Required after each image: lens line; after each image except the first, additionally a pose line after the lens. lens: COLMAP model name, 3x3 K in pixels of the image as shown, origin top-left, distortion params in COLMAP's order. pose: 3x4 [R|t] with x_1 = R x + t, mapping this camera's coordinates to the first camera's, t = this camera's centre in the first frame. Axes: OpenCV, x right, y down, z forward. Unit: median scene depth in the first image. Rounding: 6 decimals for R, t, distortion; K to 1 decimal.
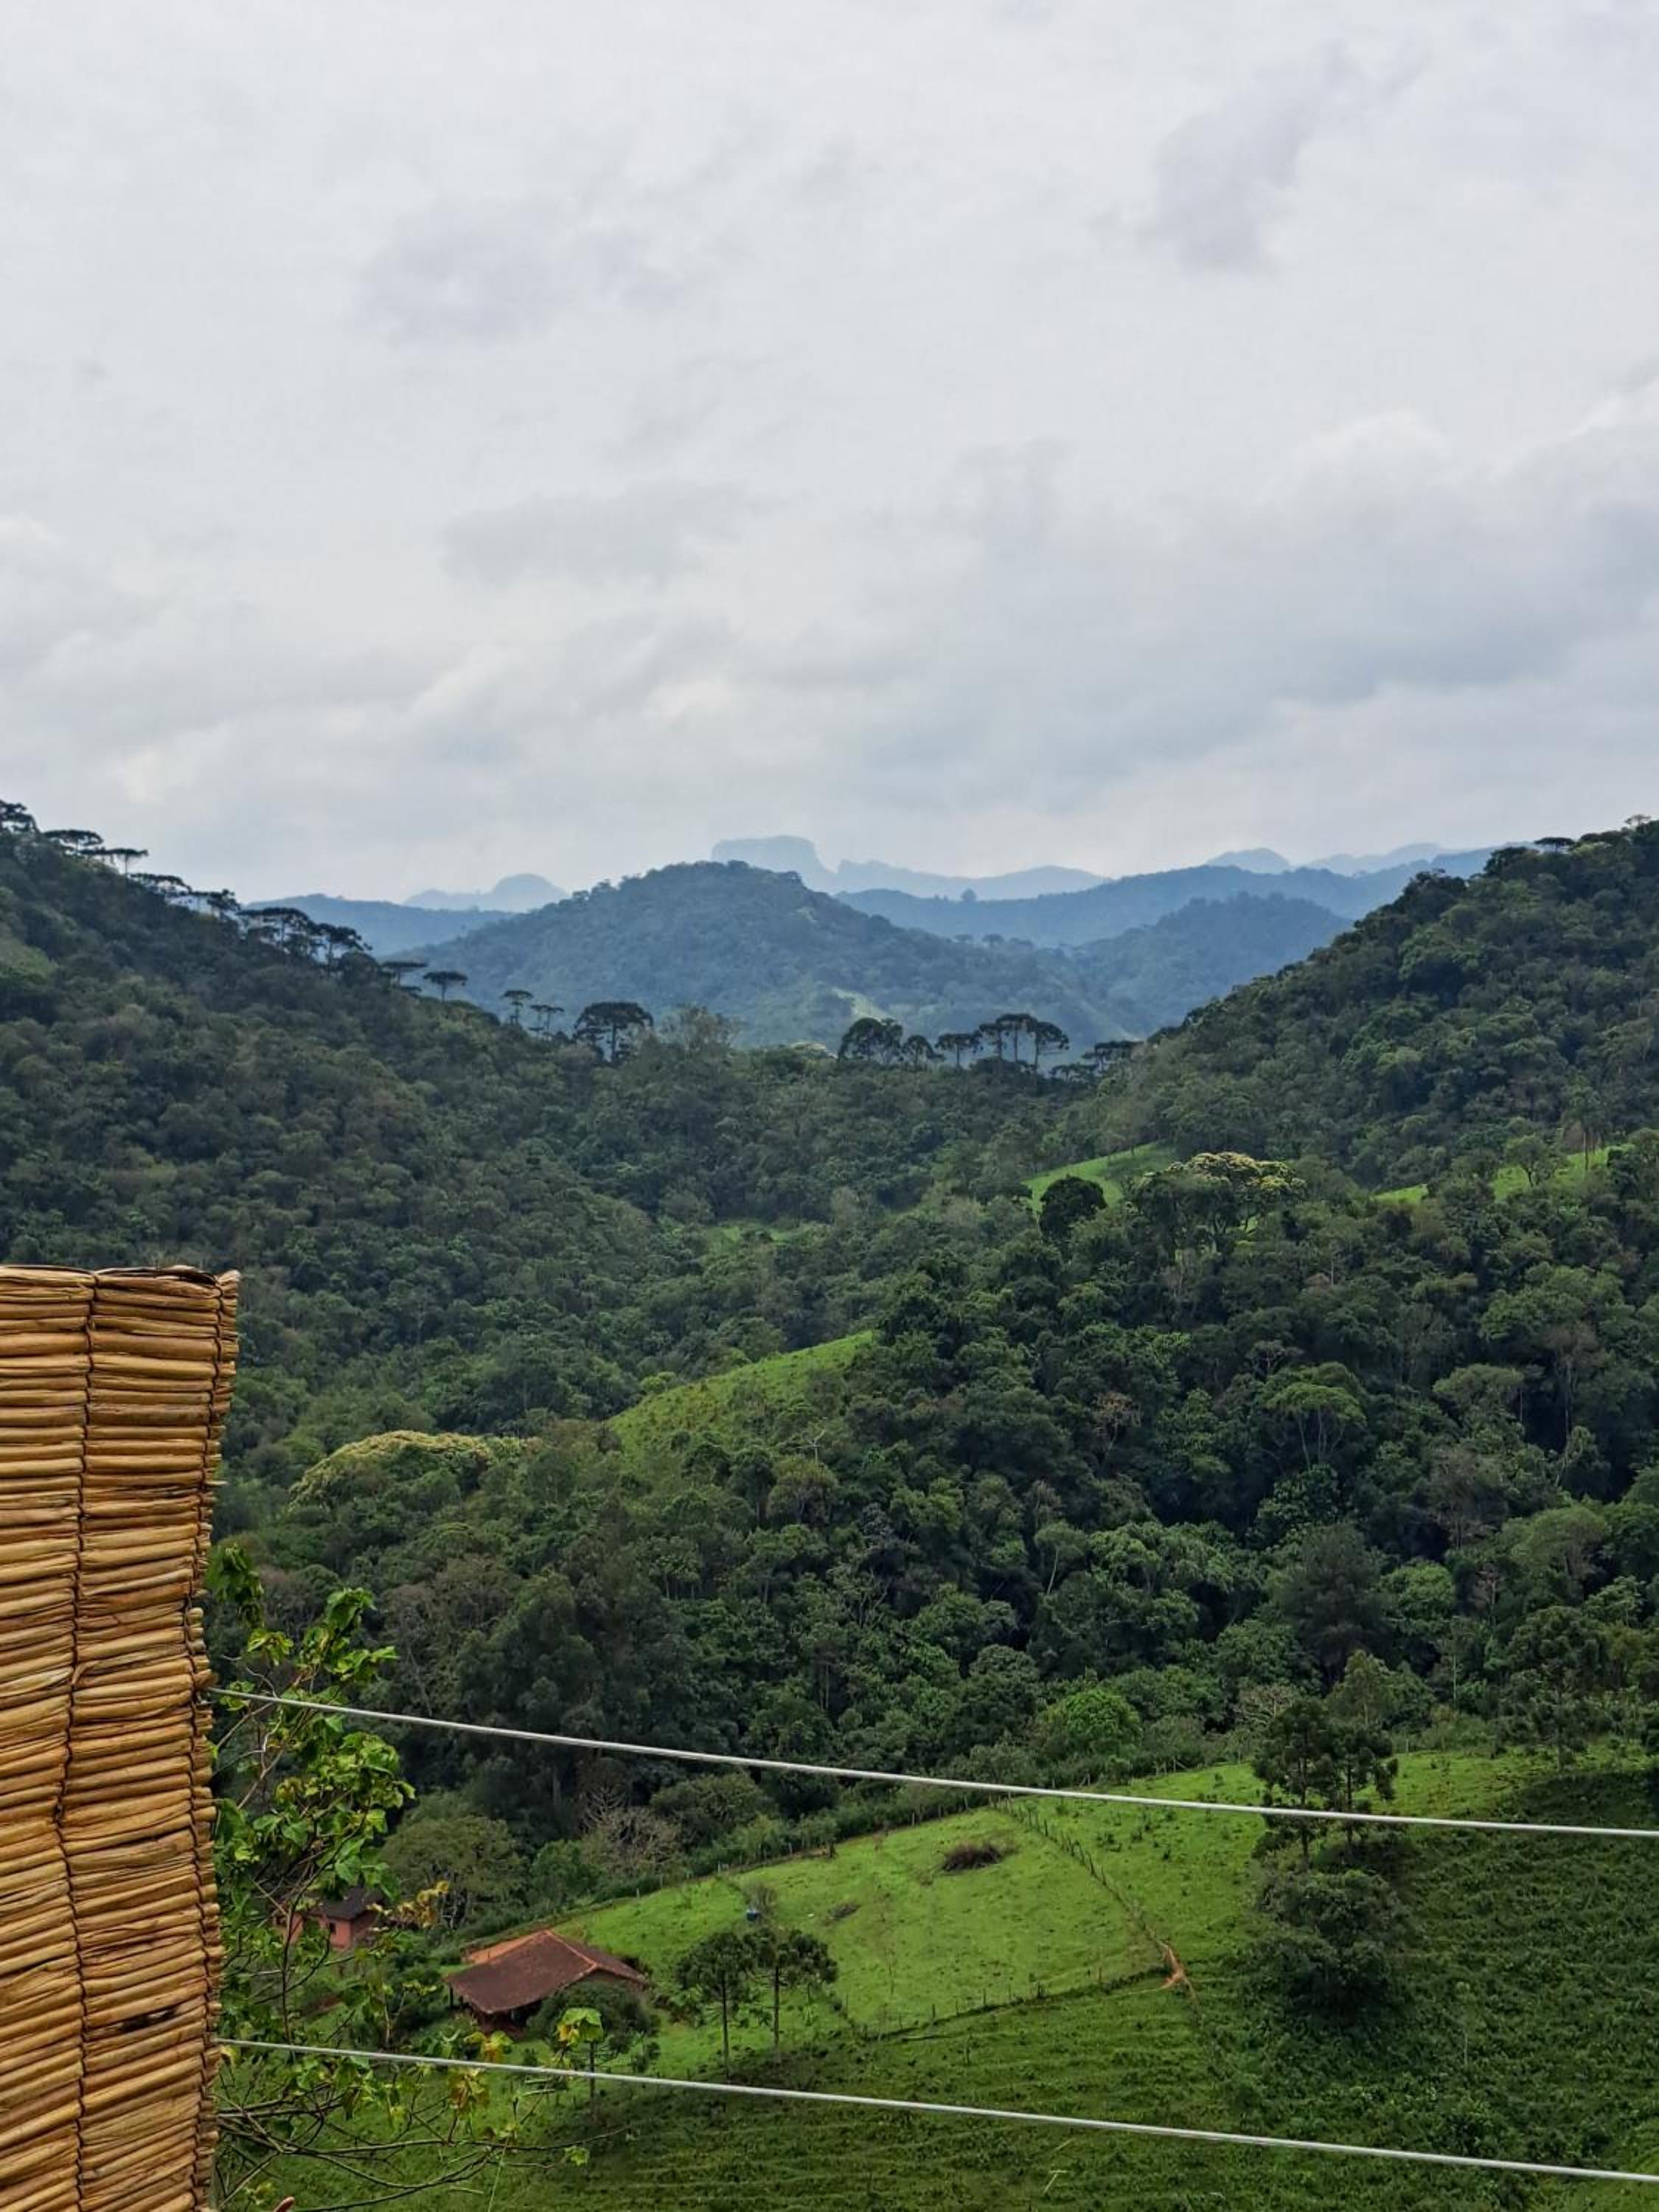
lens RADIAL K [[4023.4, 0, 817.2], [0, 4023.4, 1157.7], [0, 0, 1]] dist [0.523848, -4.059426]
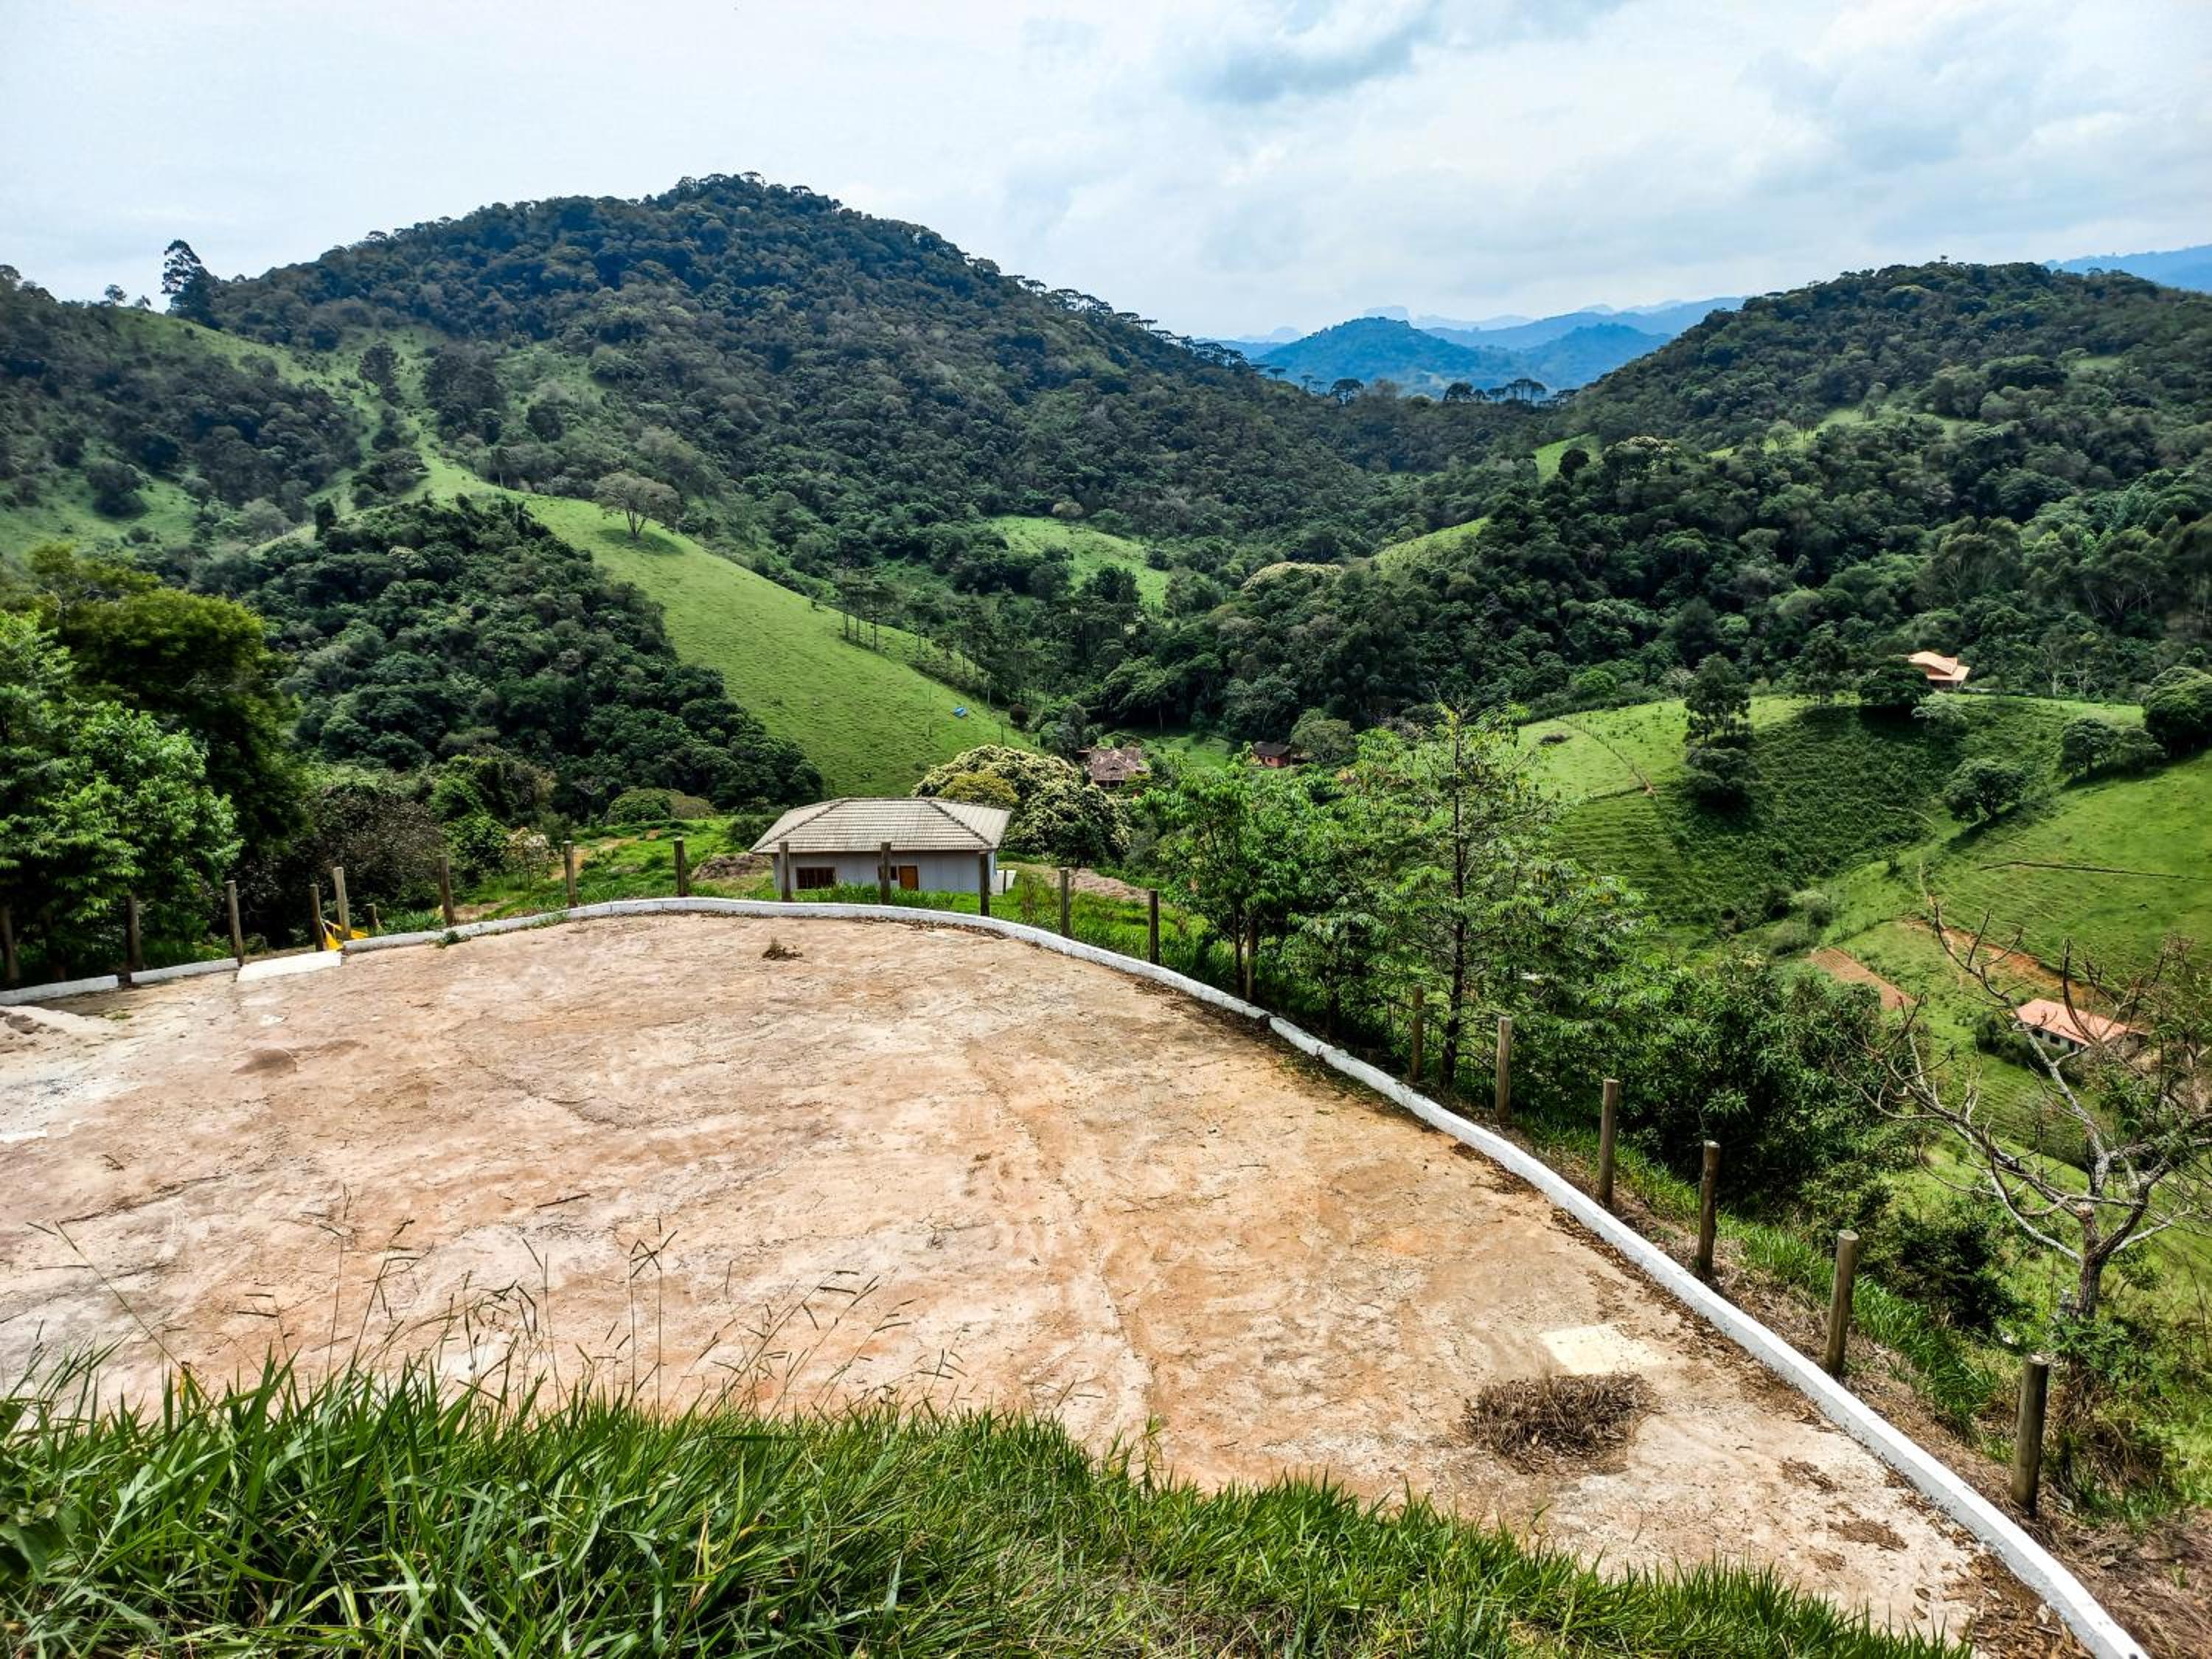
lens RADIAL K [[1567.2, 0, 1106.0], [0, 1567.2, 829.5], [0, 0, 1]] dist [0.071041, -0.100094]
pose [[0.983940, 0.025517, -0.176665, -0.027333], [0.016765, 0.972144, 0.233786, 0.000316], [0.177710, -0.232993, 0.956103, 0.022761]]
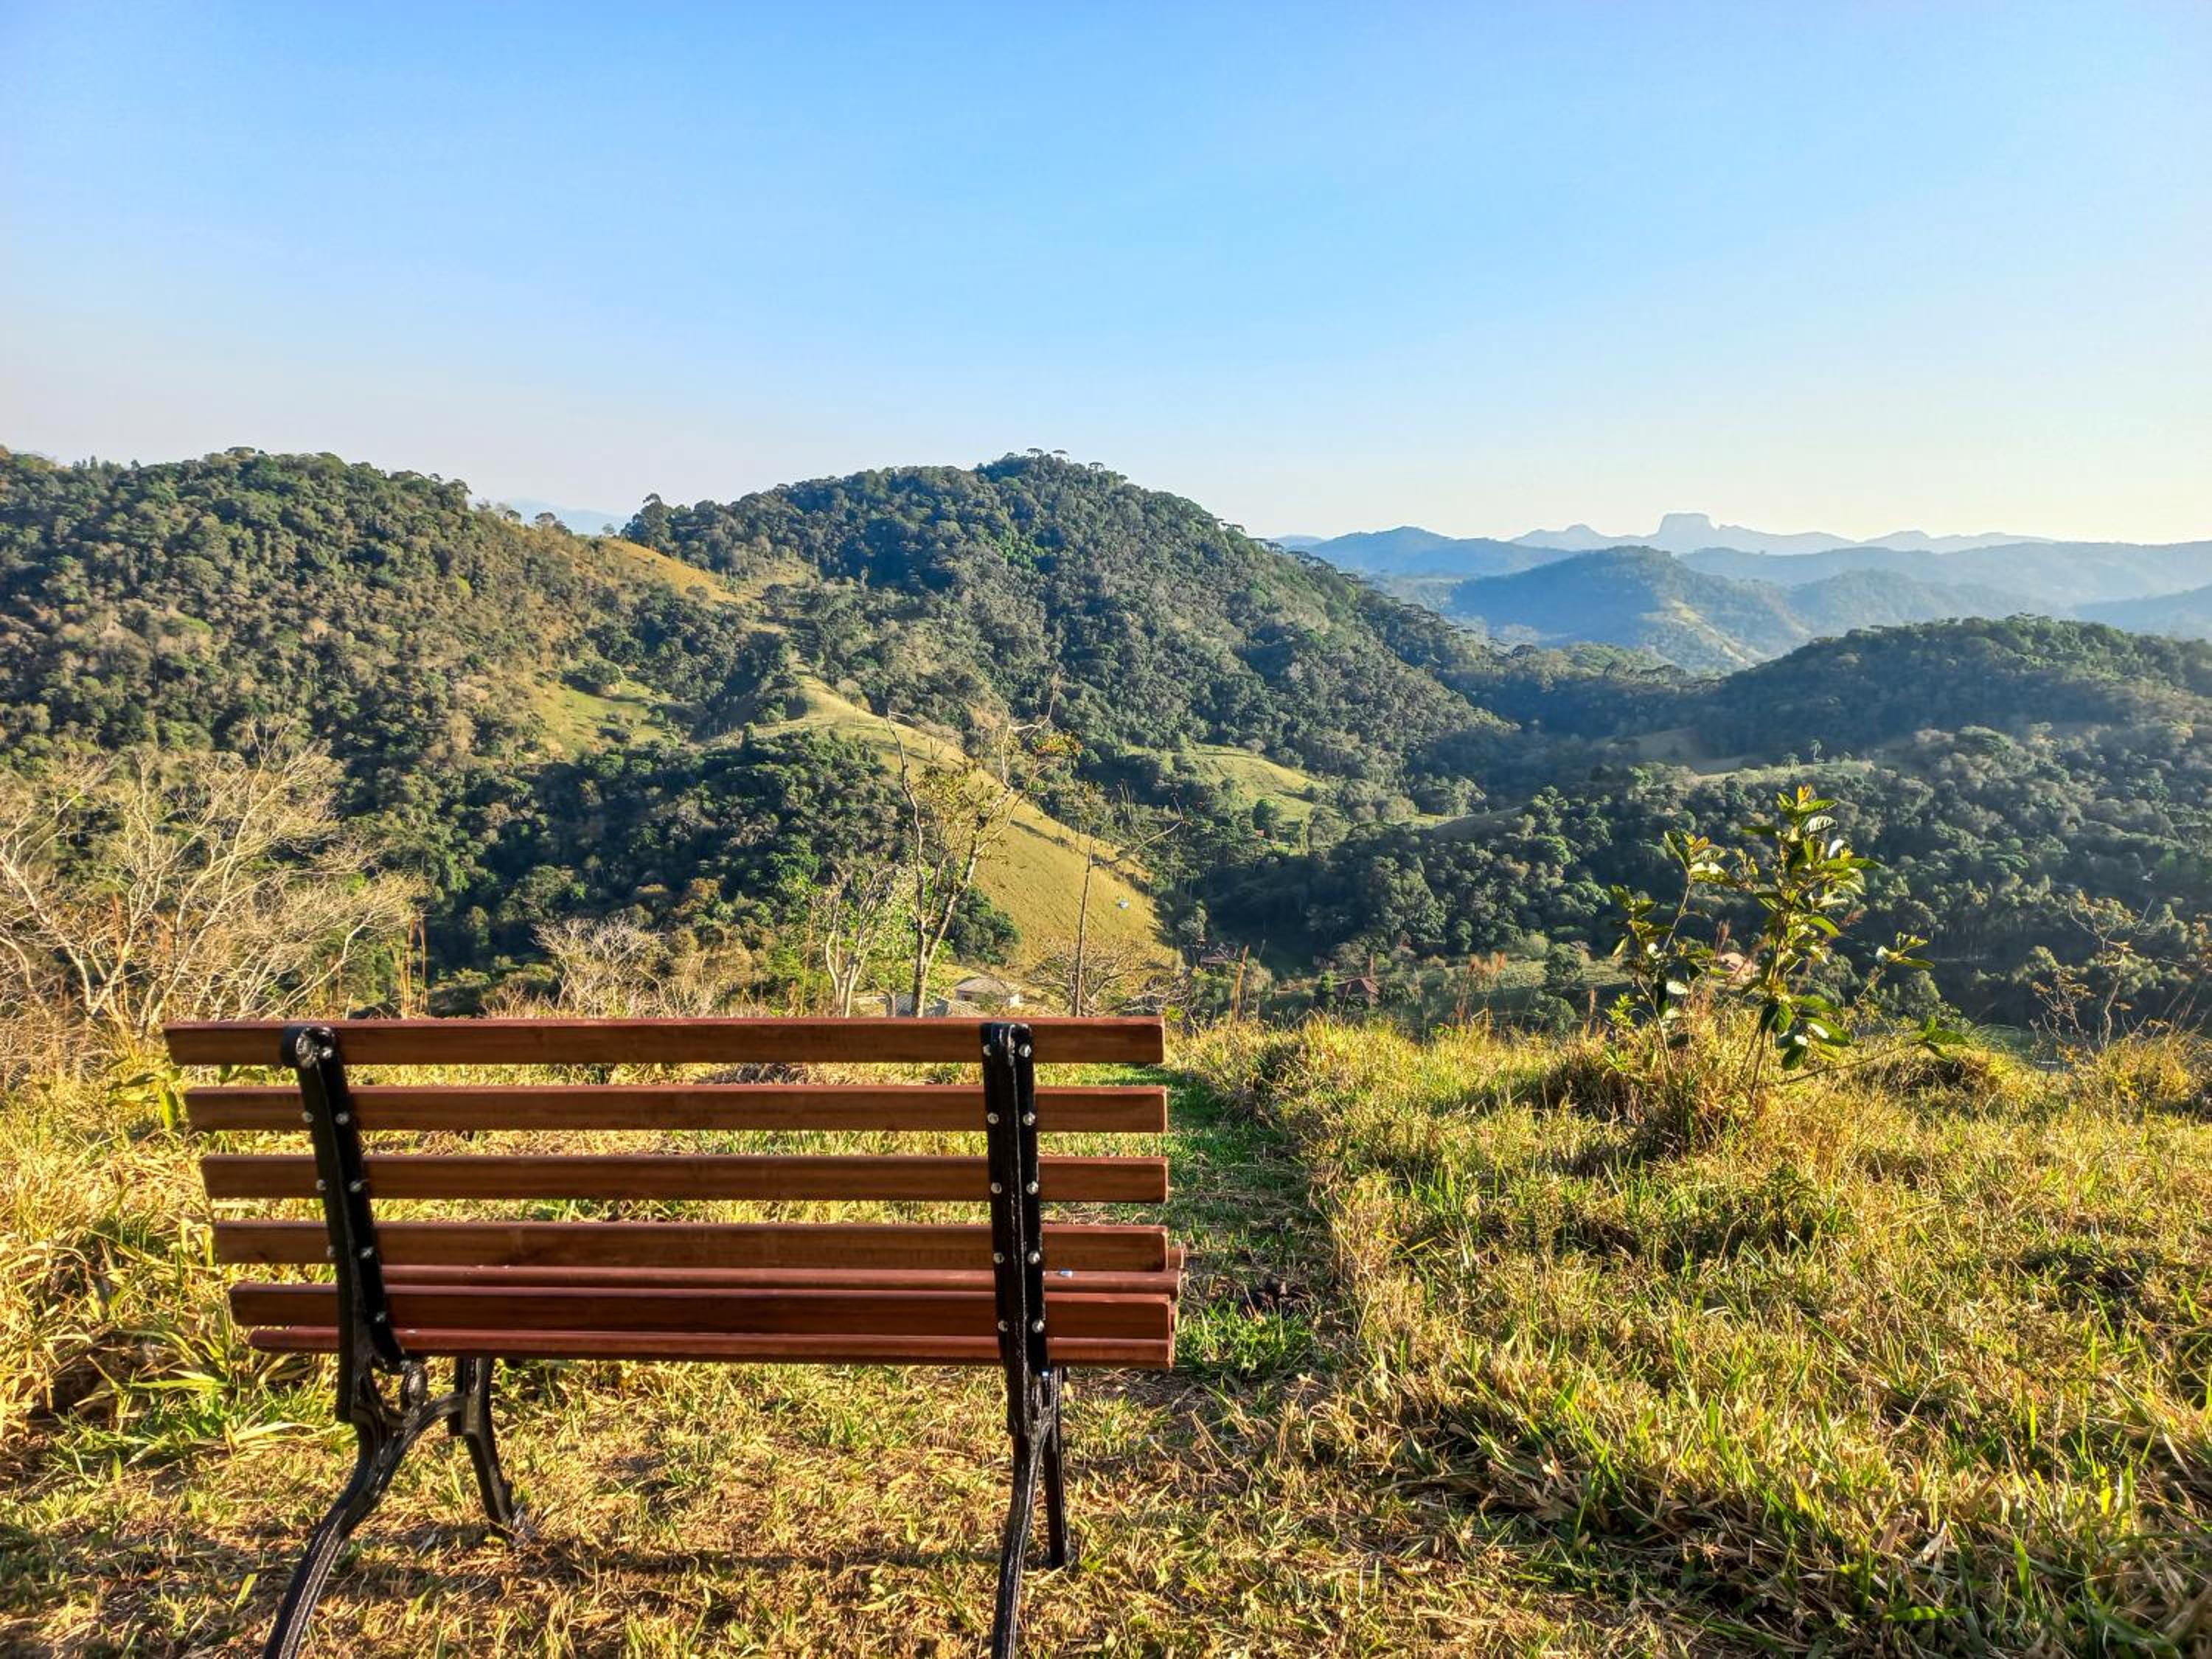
lens RADIAL K [[1596.5, 0, 1106.0], [0, 1596.5, 829.5], [0, 0, 1]] dist [-0.004560, 0.001146]
pose [[0.933868, 0.118669, -0.337355, 0.096484], [-0.072794, 0.986667, 0.145566, -0.076115], [0.350131, -0.111382, 0.930055, -0.239167]]
